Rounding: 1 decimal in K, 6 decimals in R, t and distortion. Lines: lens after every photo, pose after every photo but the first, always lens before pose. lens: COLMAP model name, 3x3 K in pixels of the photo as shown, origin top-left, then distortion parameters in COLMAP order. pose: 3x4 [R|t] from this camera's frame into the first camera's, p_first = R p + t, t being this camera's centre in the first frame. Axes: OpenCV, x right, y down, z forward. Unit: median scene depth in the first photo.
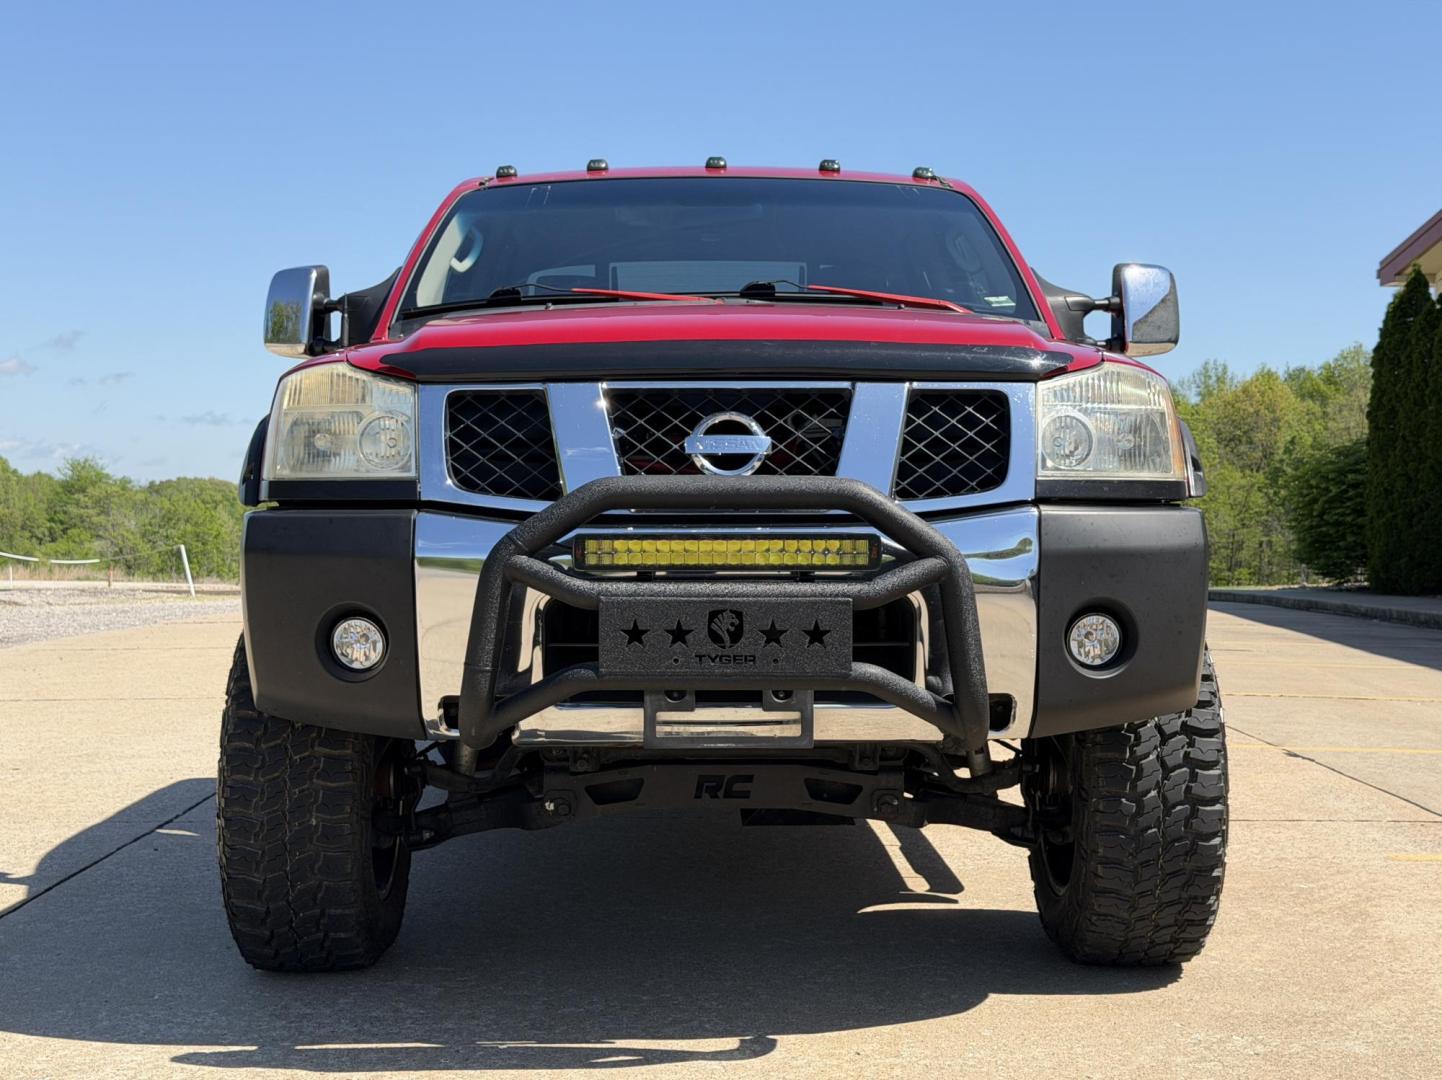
lens RADIAL K [[2082.7, 0, 689.9], [0, 2082.7, 683.3], [0, 0, 1]] dist [0.039726, 0.112030]
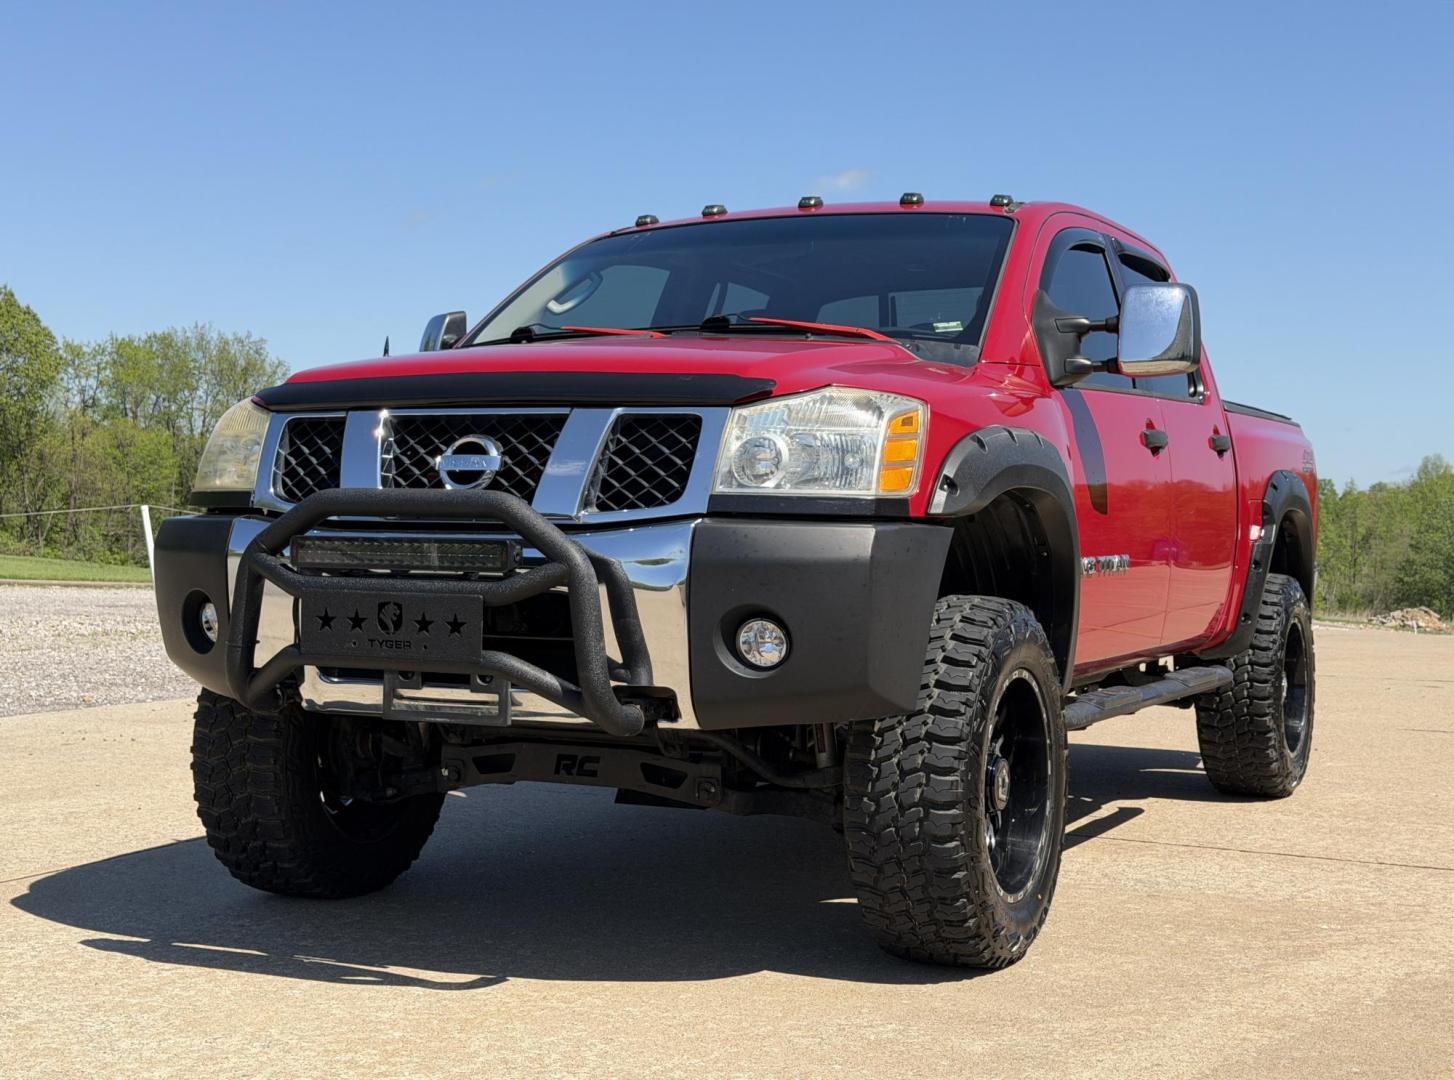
lens RADIAL K [[2090.1, 0, 684.8], [0, 2090.1, 710.2], [0, 0, 1]] dist [0.031396, 0.050513]
pose [[0.896224, 0.052362, -0.440501, 0.636930], [-0.051300, 0.998580, 0.014328, 0.000479], [0.440626, 0.009757, 0.897638, 0.006273]]
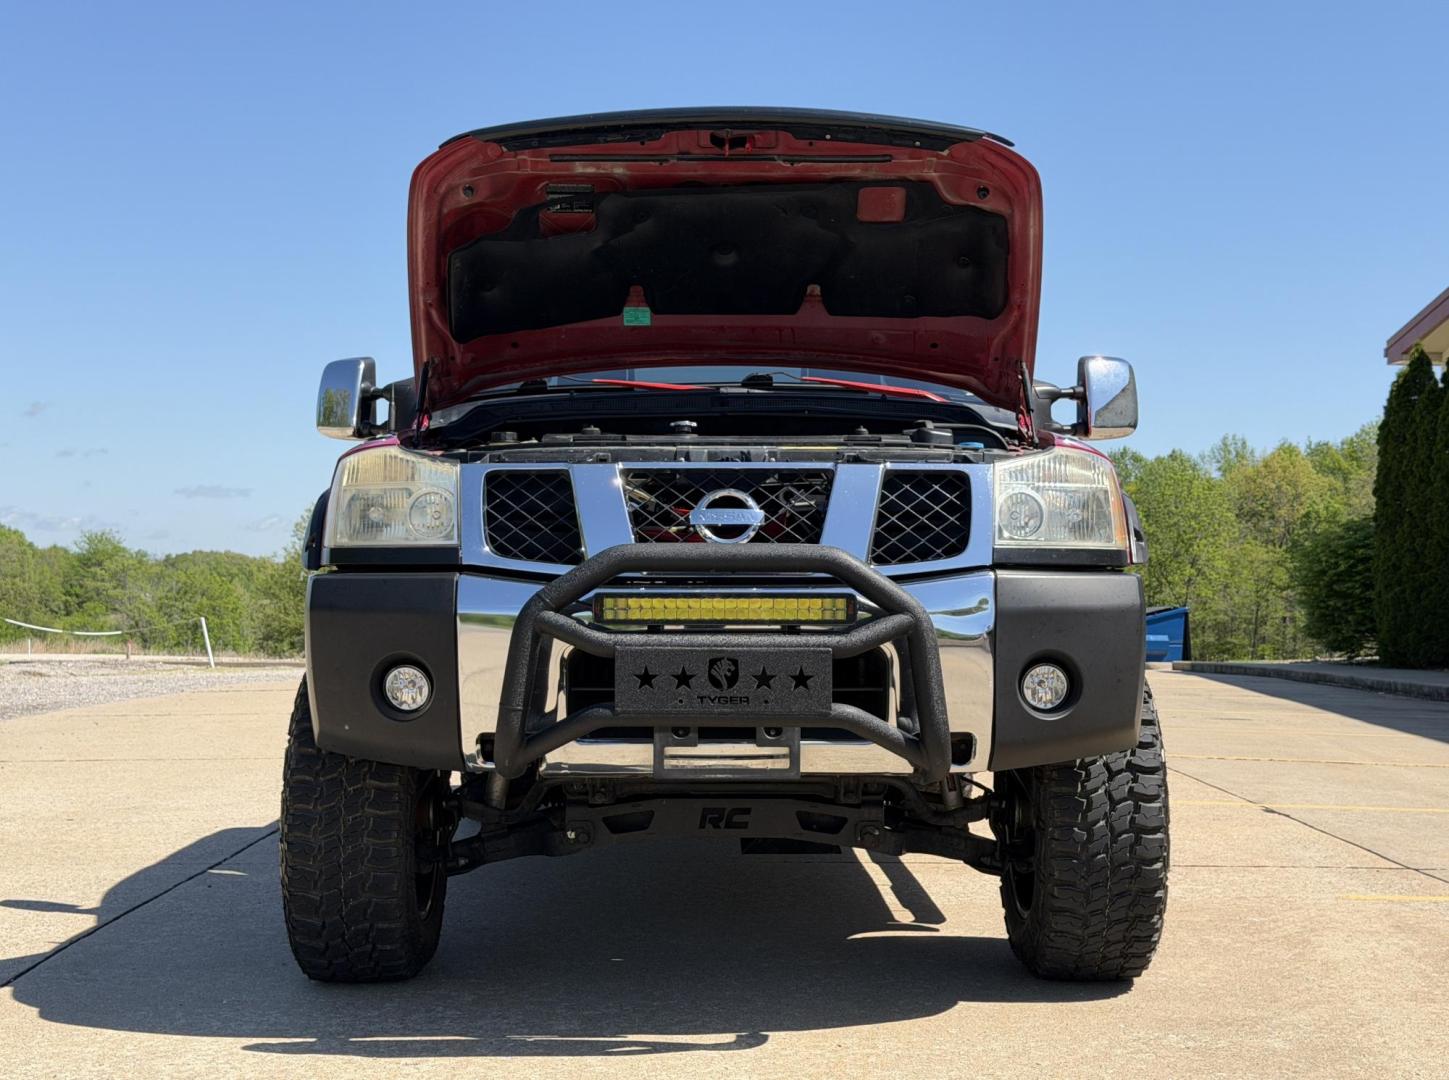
lens RADIAL K [[2092.8, 0, 693.3], [0, 2092.8, 684.0], [0, 0, 1]] dist [0.039726, 0.112030]
pose [[0.999975, 0.002202, -0.006779, 0.007445], [-0.002440, 0.999373, -0.035324, 0.019068], [0.006697, 0.035340, 0.999353, -0.157449]]
